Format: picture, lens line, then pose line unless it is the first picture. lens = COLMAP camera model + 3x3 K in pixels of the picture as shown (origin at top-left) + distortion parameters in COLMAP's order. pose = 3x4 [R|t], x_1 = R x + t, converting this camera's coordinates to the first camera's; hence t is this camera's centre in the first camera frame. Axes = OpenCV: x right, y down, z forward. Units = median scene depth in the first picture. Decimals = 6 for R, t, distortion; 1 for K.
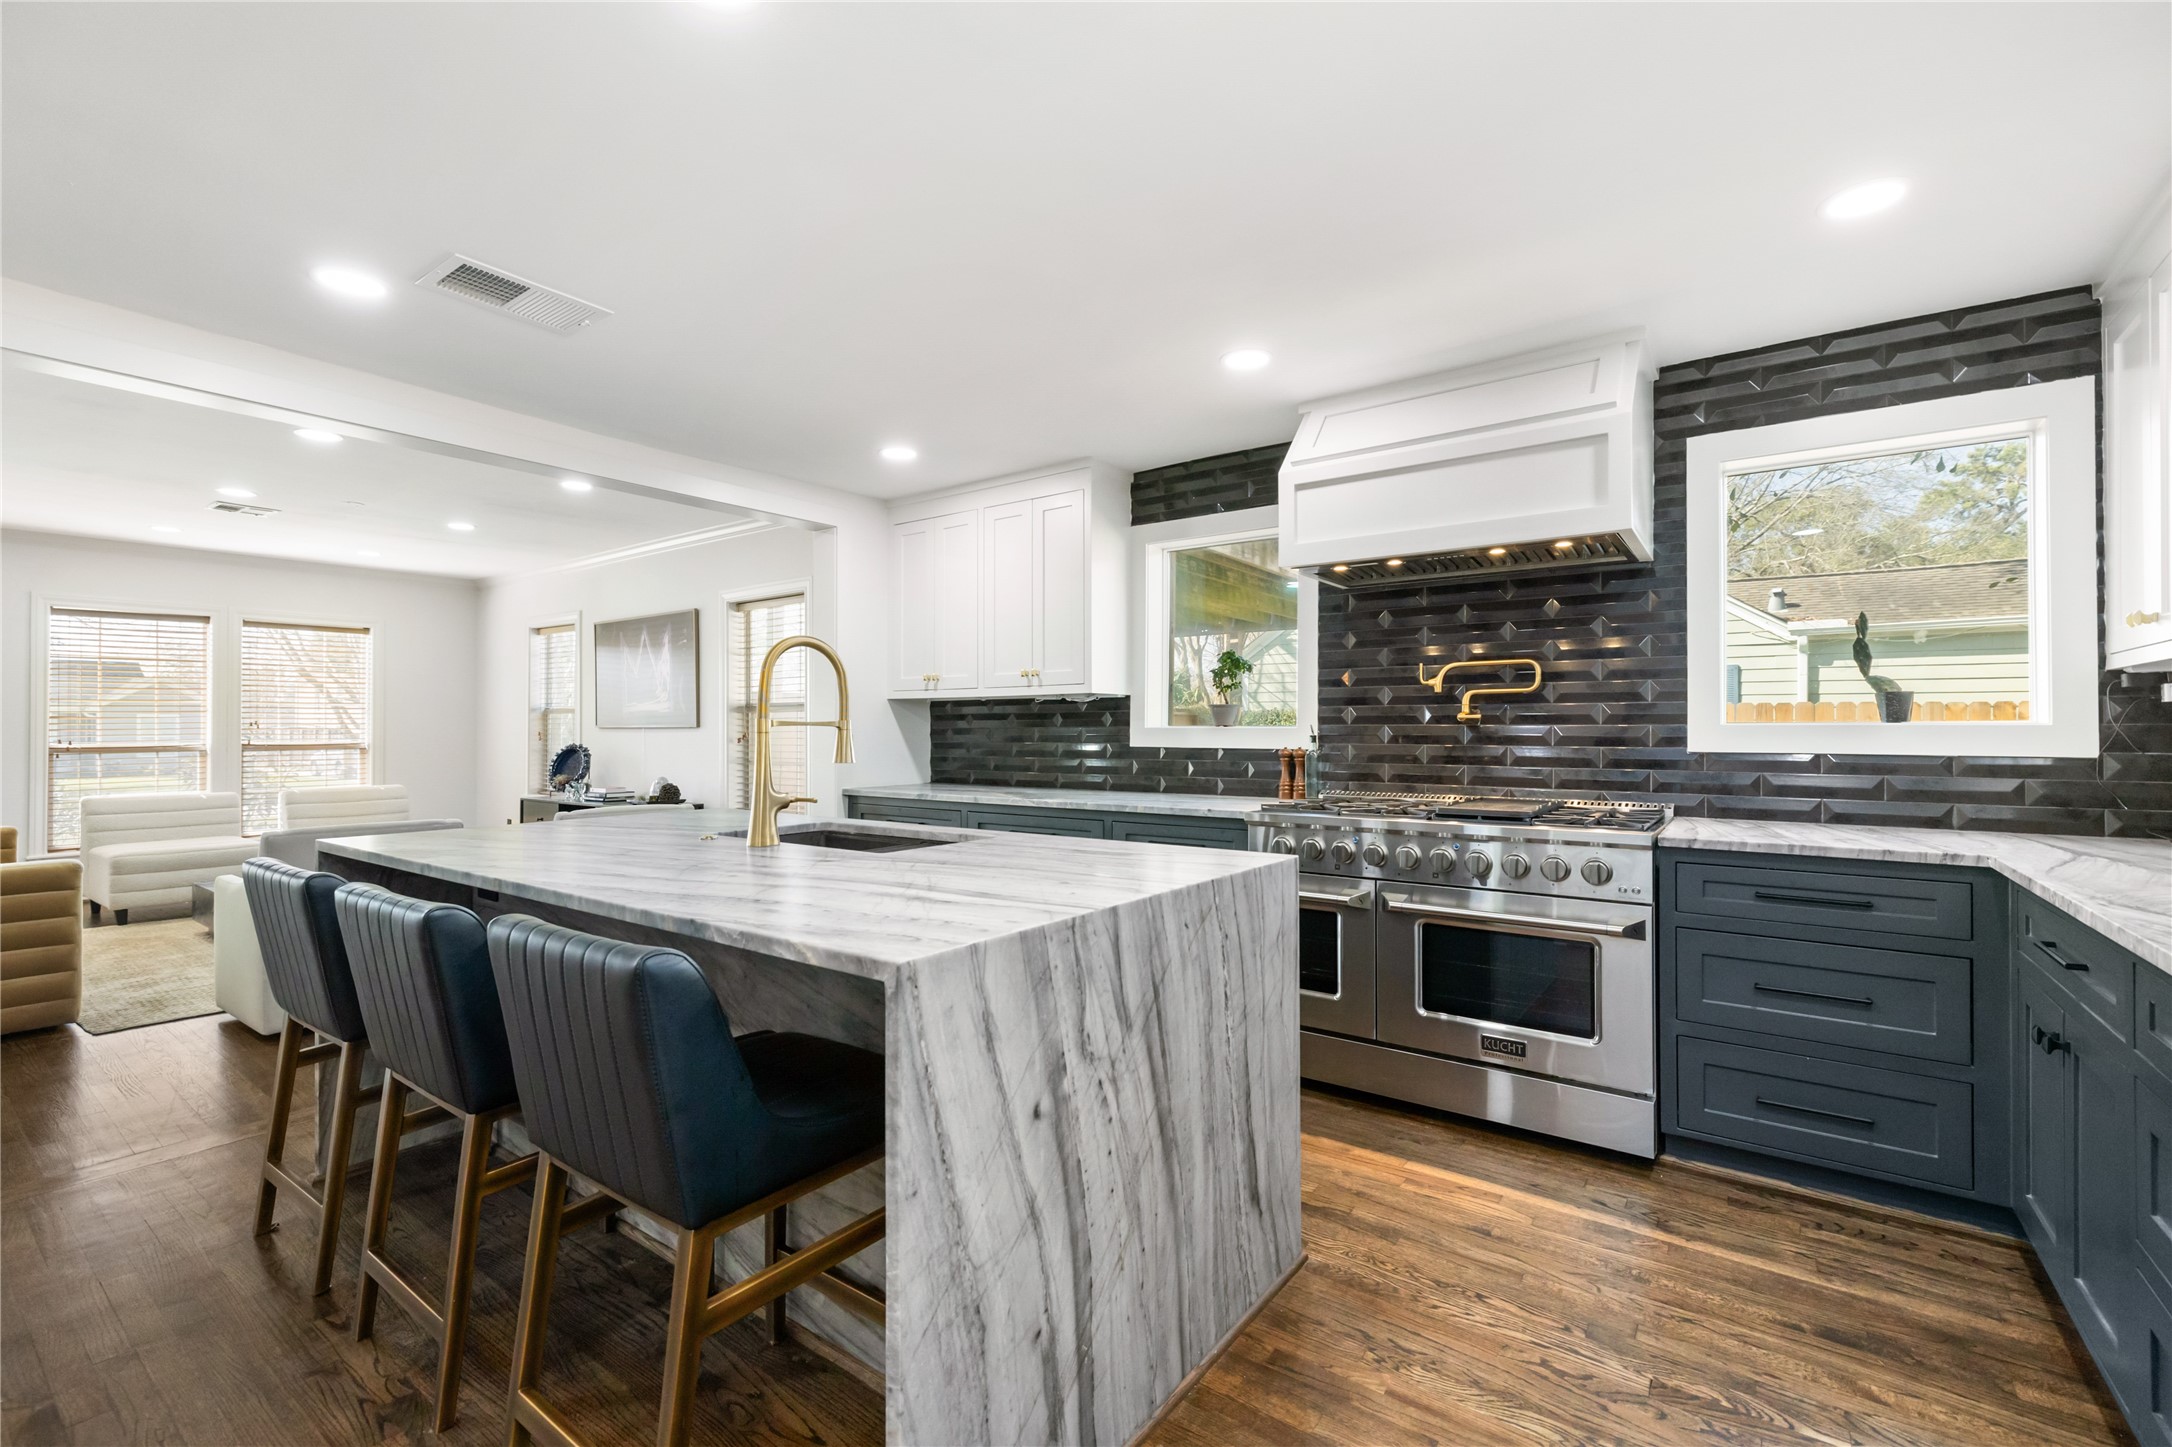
lens RADIAL K [[914.6, 0, 1086.1], [0, 914.6, 726.3], [0, 0, 1]] dist [0.004014, 0.000121]
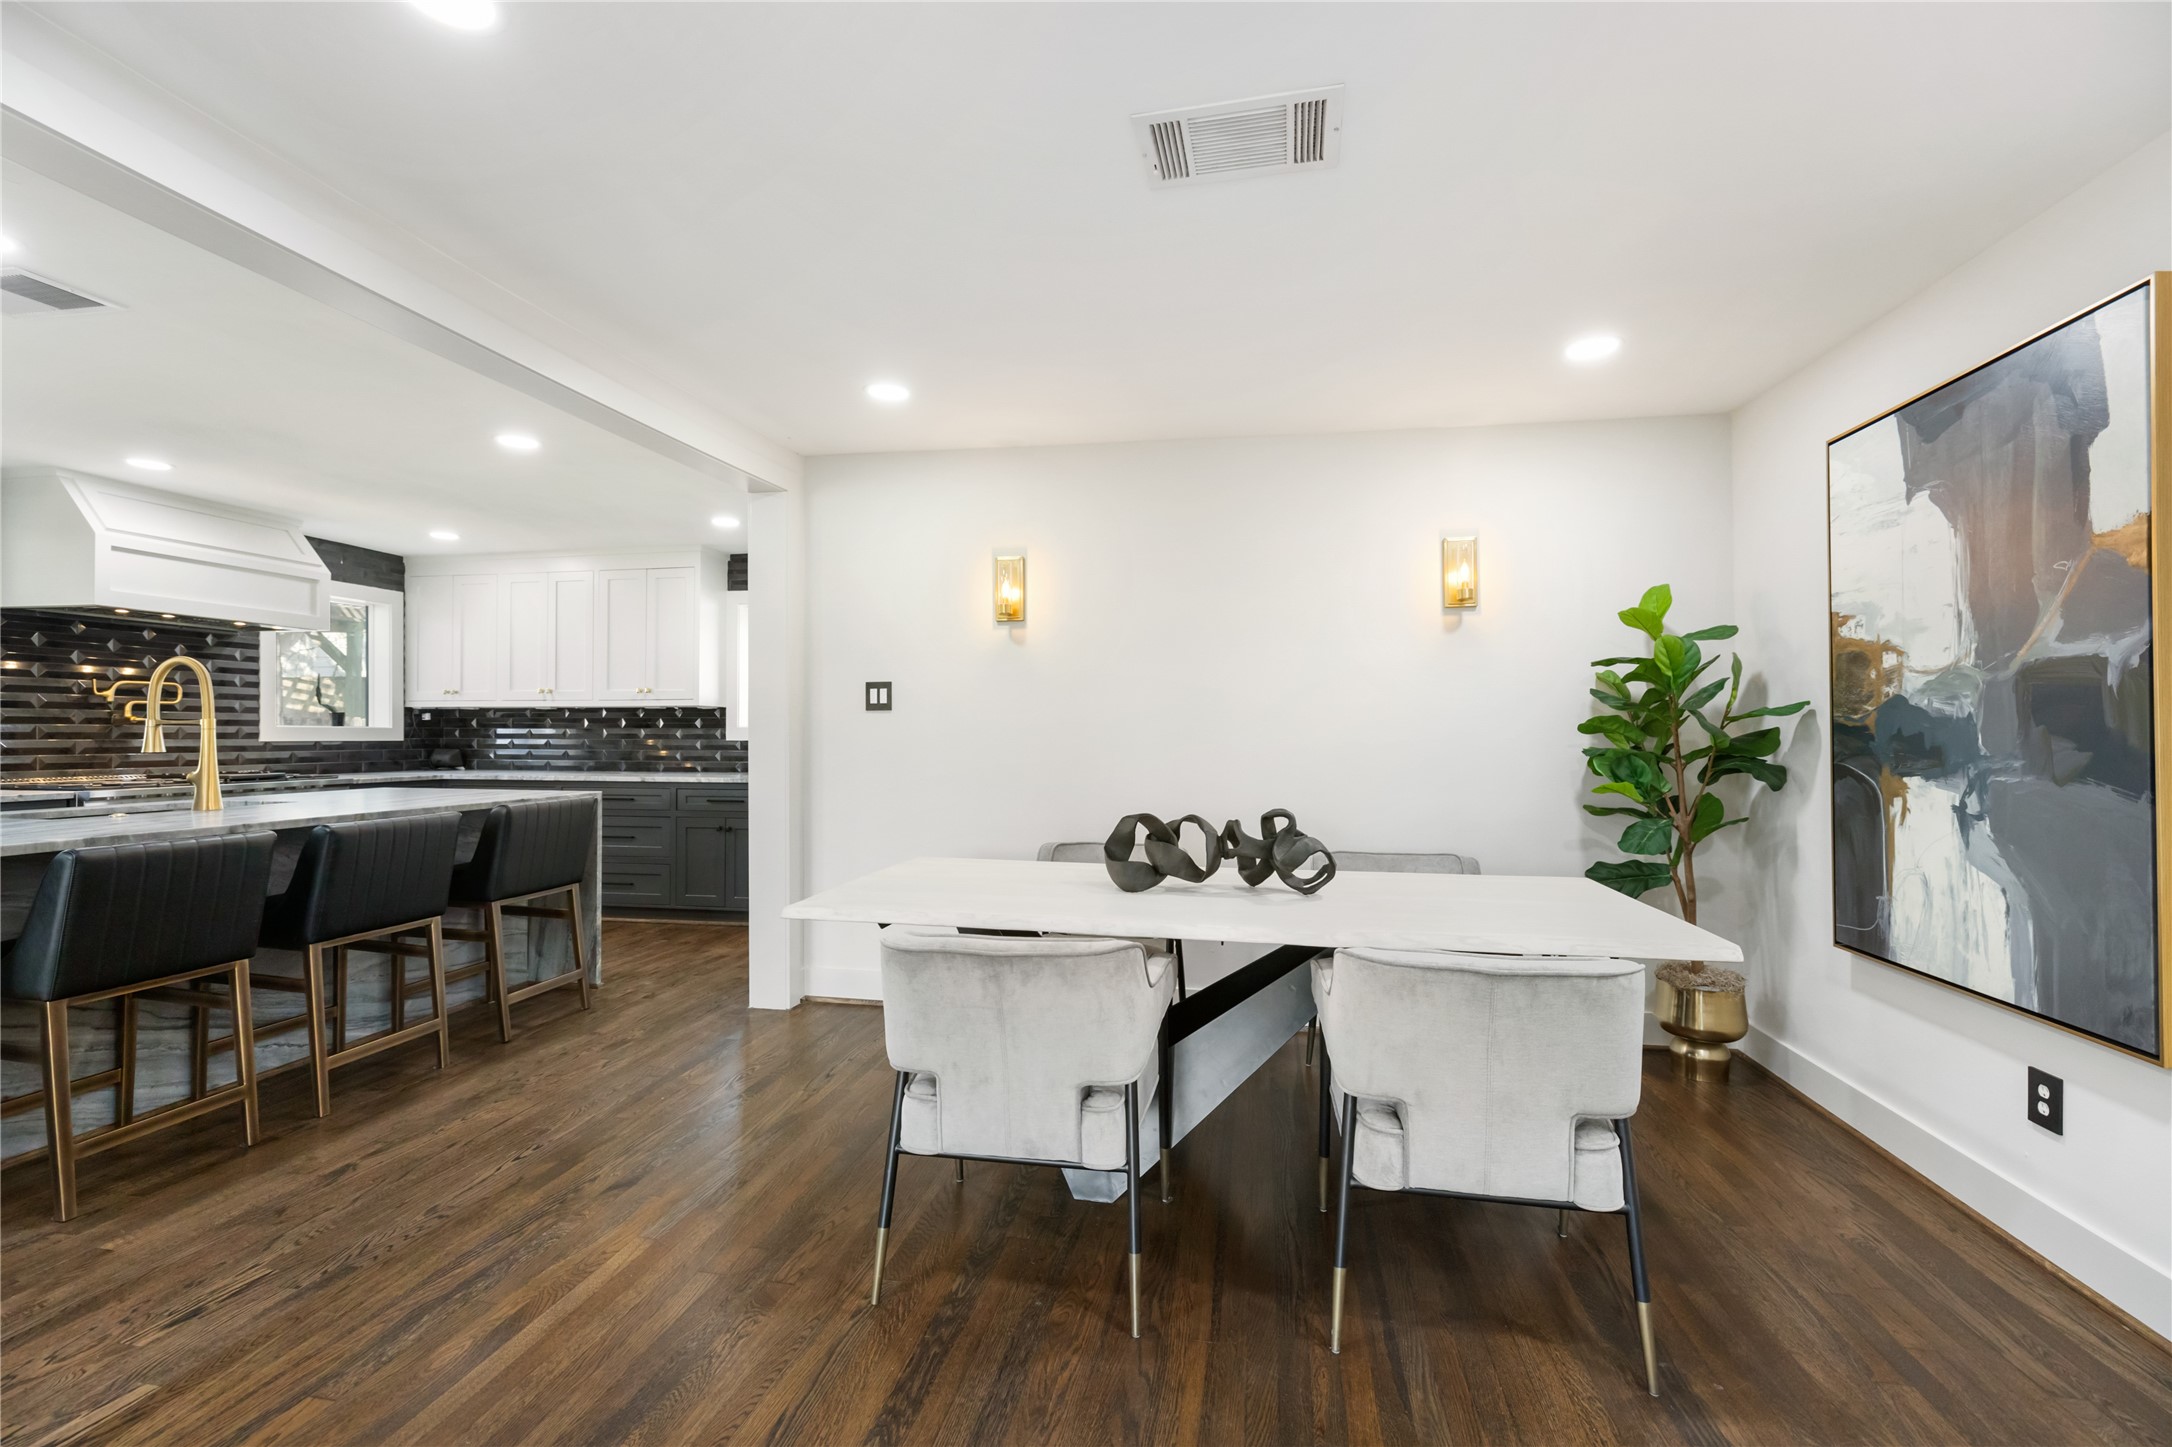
lens RADIAL K [[914.6, 0, 1095.2], [0, 914.6, 722.2], [0, 0, 1]] dist [0.004014, 0.000121]
pose [[-0.444019, 0.010287, 0.895958, -1.714993], [-0.009363, 0.999826, -0.016120, 0.003483], [-0.895969, -0.015546, -0.443845, 0.319711]]
